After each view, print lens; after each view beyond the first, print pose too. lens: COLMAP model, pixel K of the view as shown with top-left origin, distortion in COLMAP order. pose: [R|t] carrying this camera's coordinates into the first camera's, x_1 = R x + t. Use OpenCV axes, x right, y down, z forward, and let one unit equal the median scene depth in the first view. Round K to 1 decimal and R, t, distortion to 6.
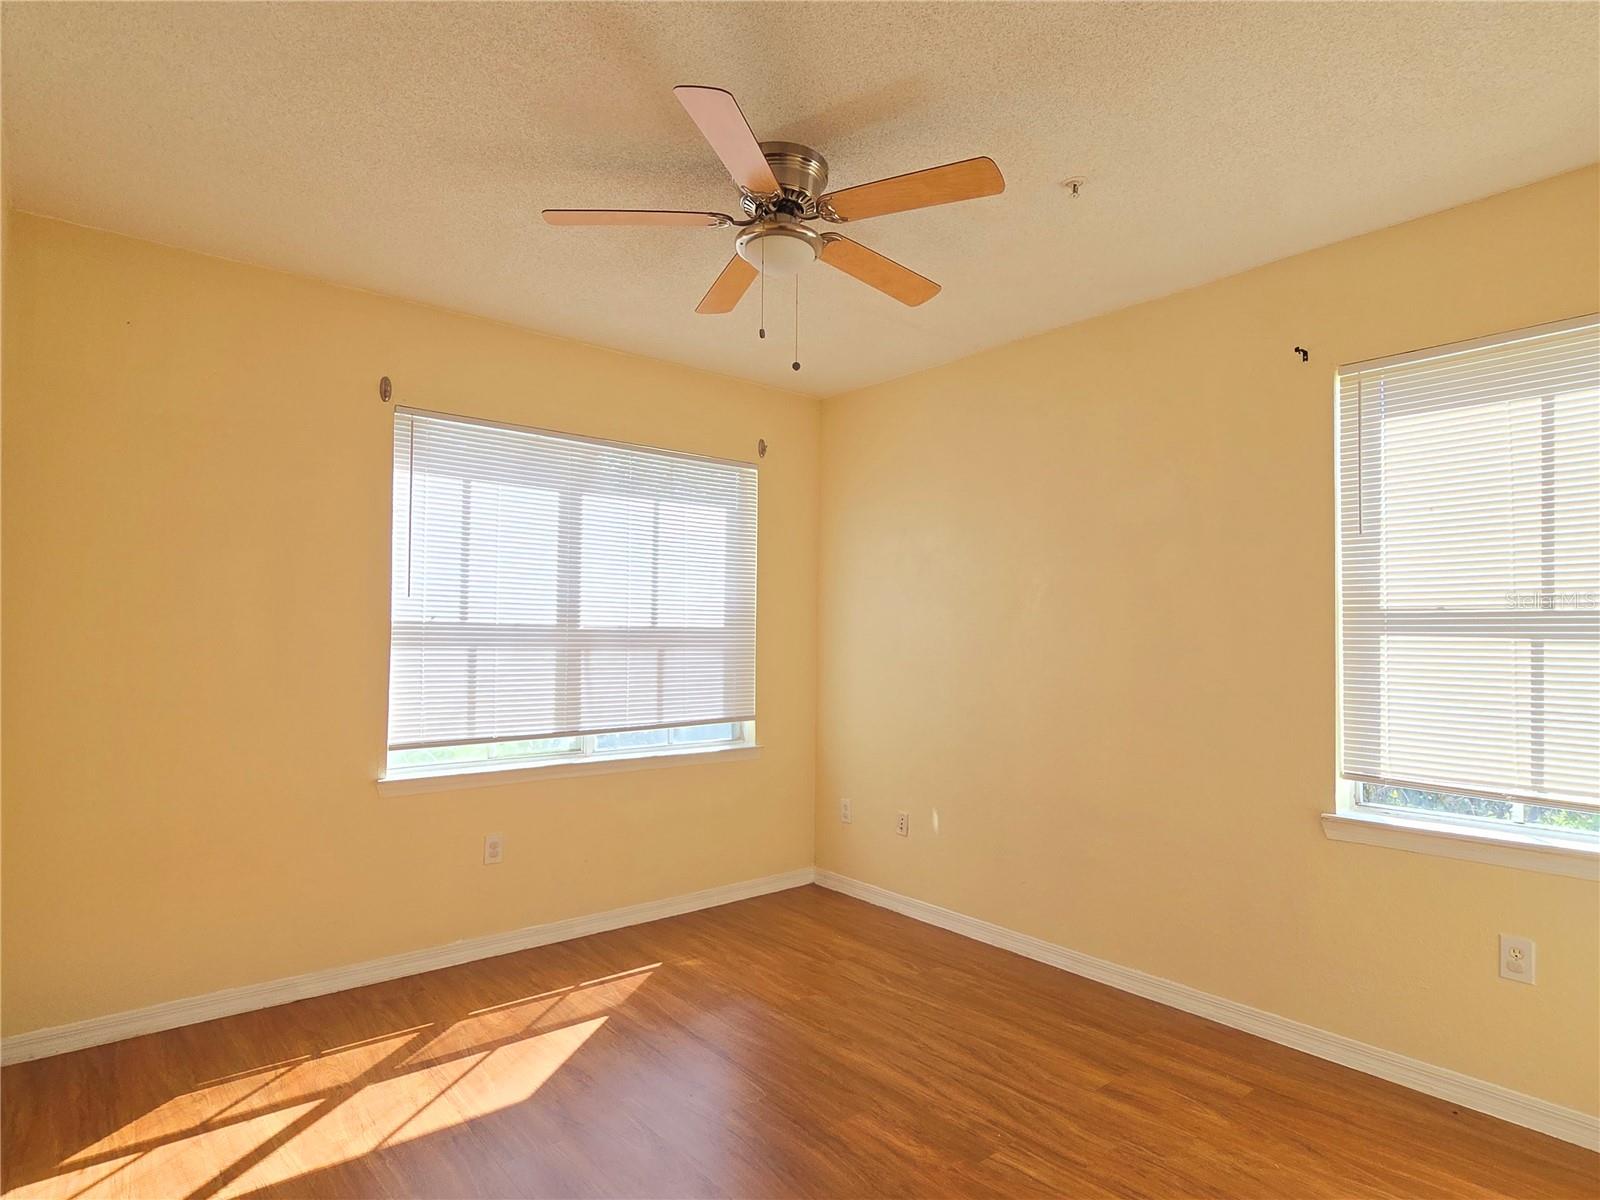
lens RADIAL K [[877.2, 0, 812.4], [0, 877.2, 612.4], [0, 0, 1]] dist [-0.002081, -0.003042]
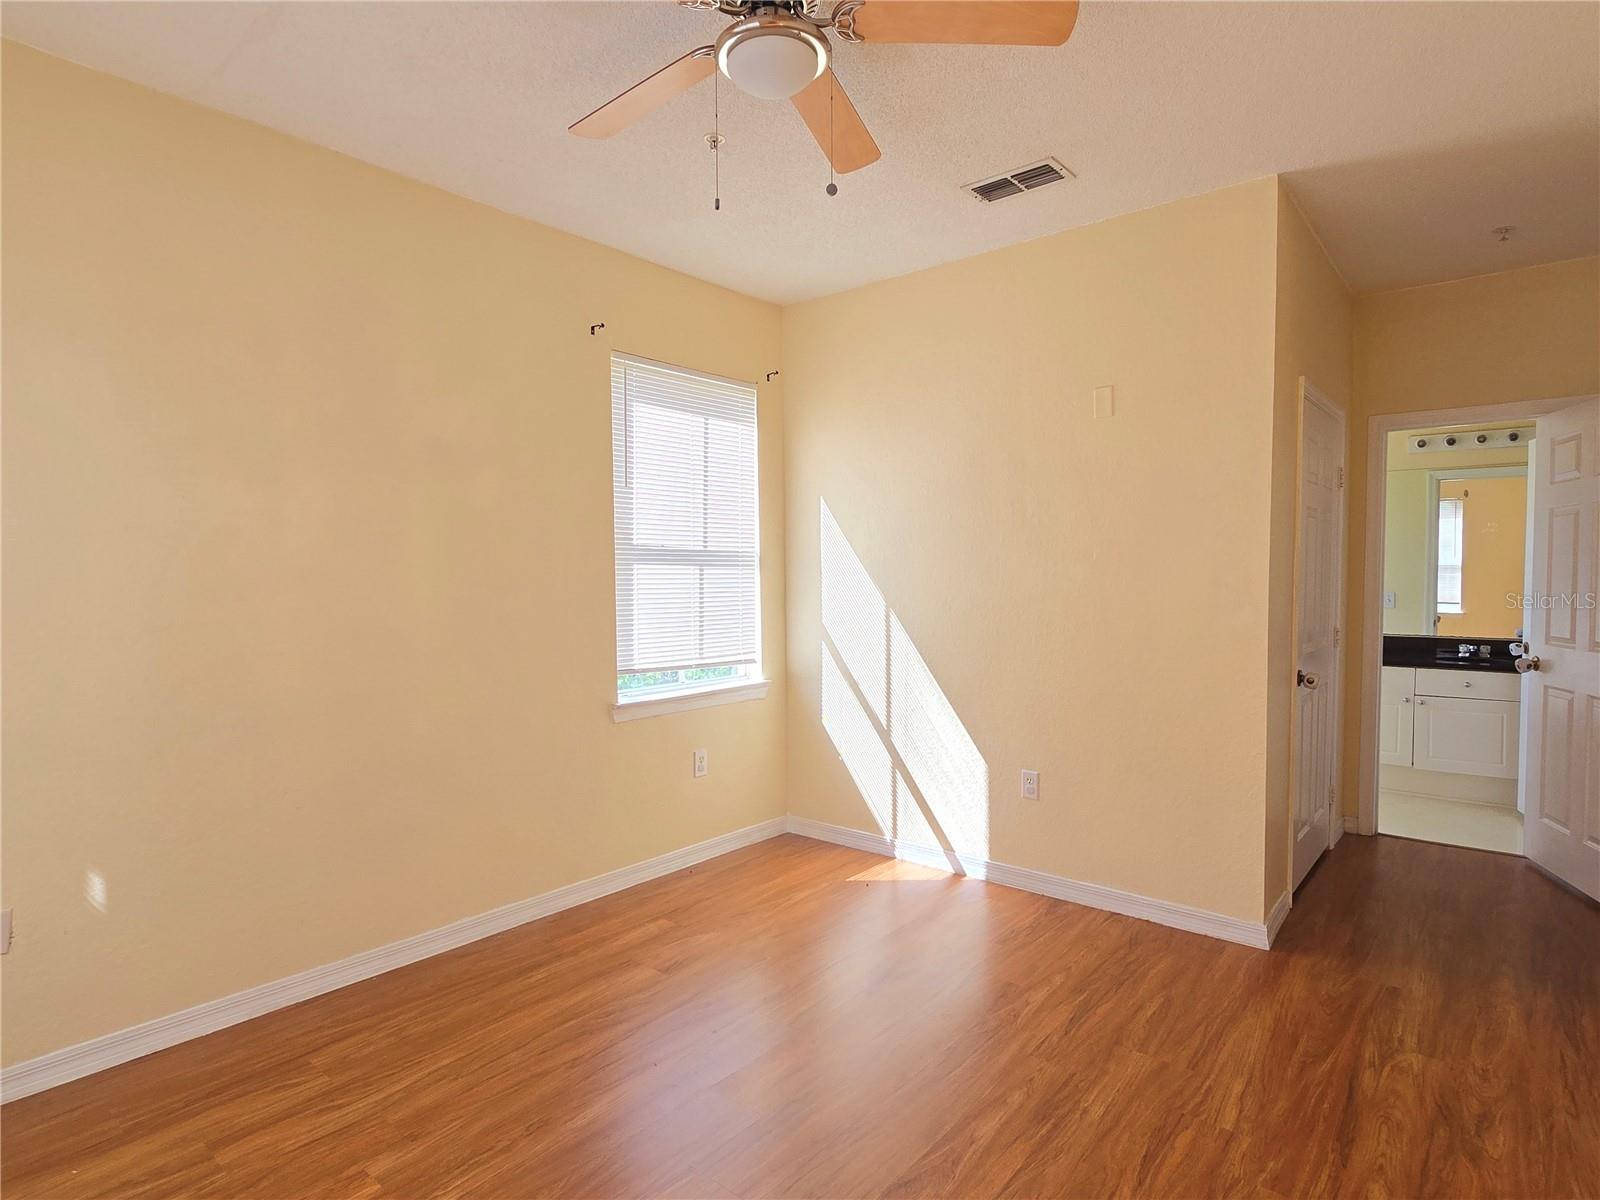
lens RADIAL K [[877.2, 0, 812.4], [0, 877.2, 612.4], [0, 0, 1]] dist [-0.002081, -0.003042]
pose [[-0.179745, -0.052128, 0.982331, -0.828469], [-0.023155, 0.998542, 0.048752, 0.031416], [-0.983441, -0.013983, -0.180691, 1.099621]]
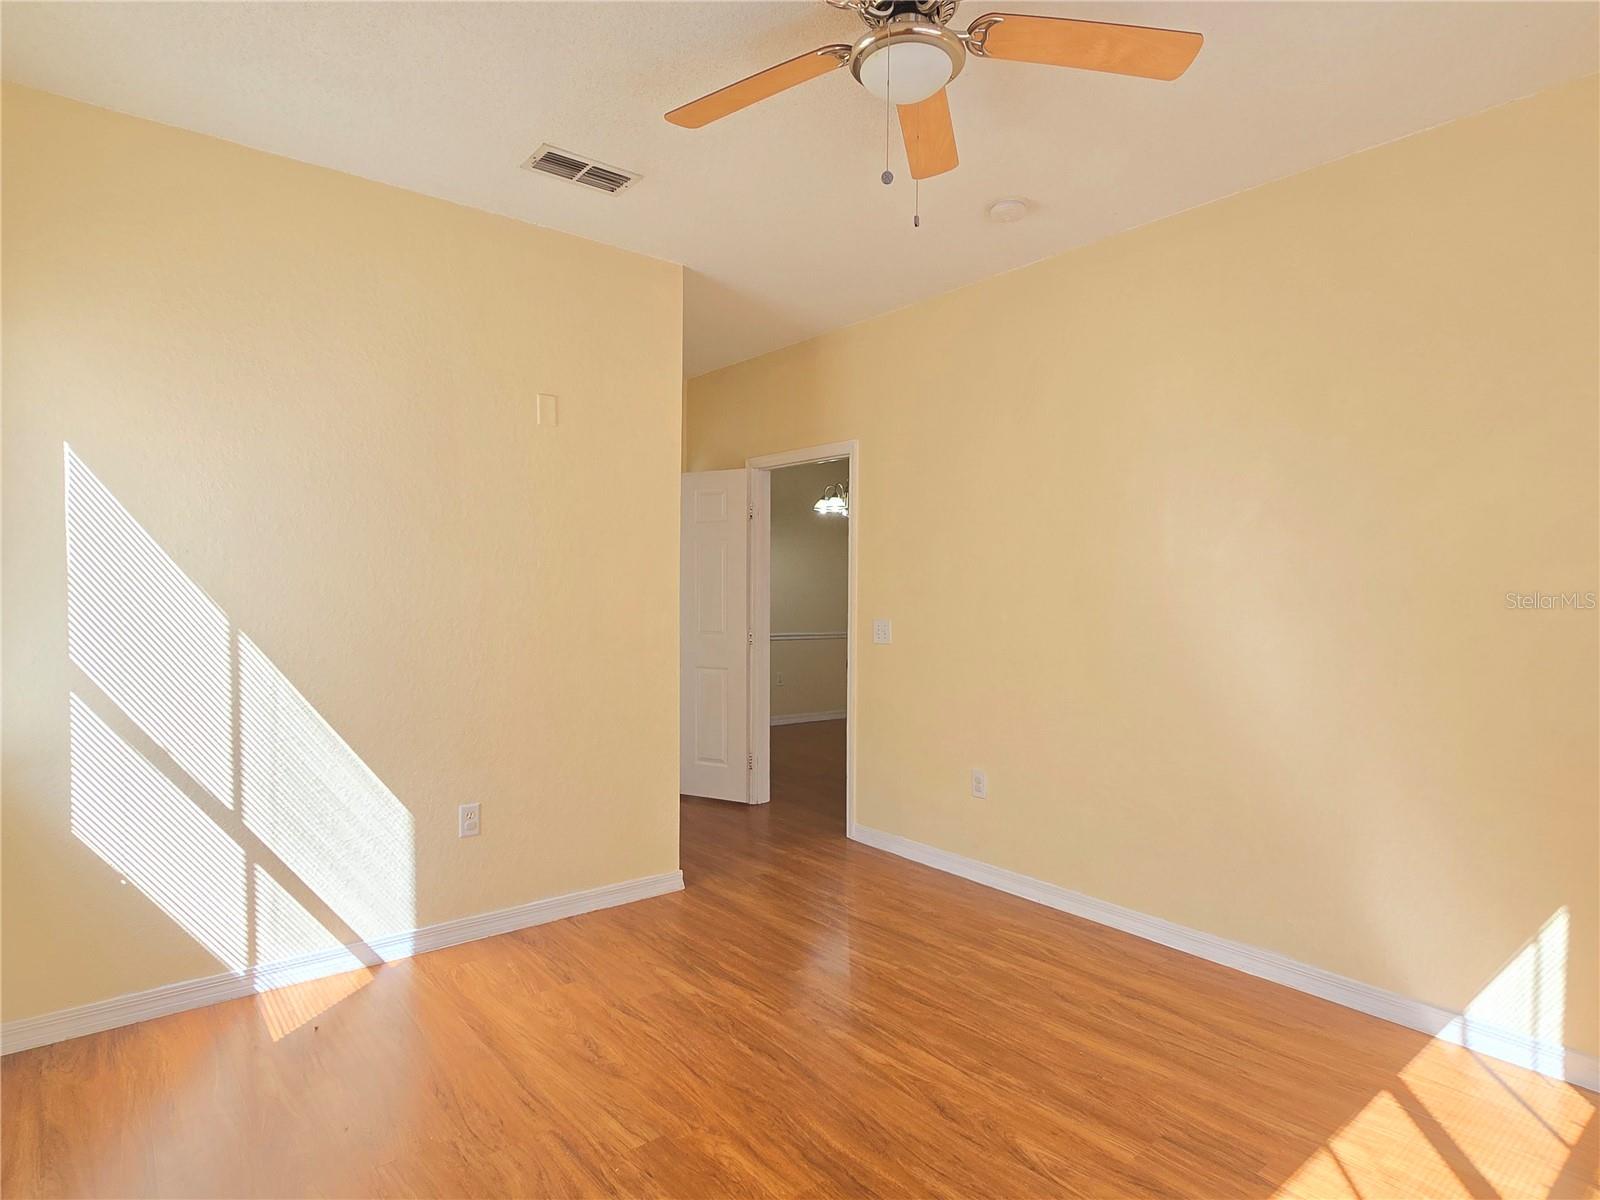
lens RADIAL K [[877.2, 0, 812.4], [0, 877.2, 612.4], [0, 0, 1]] dist [-0.002081, -0.003042]
pose [[-0.999862, -0.016613, 0.000159, 0.036683], [-0.016613, 0.999862, 0.000536, 0.066350], [-0.000168, 0.000533, -1.000000, 1.772992]]
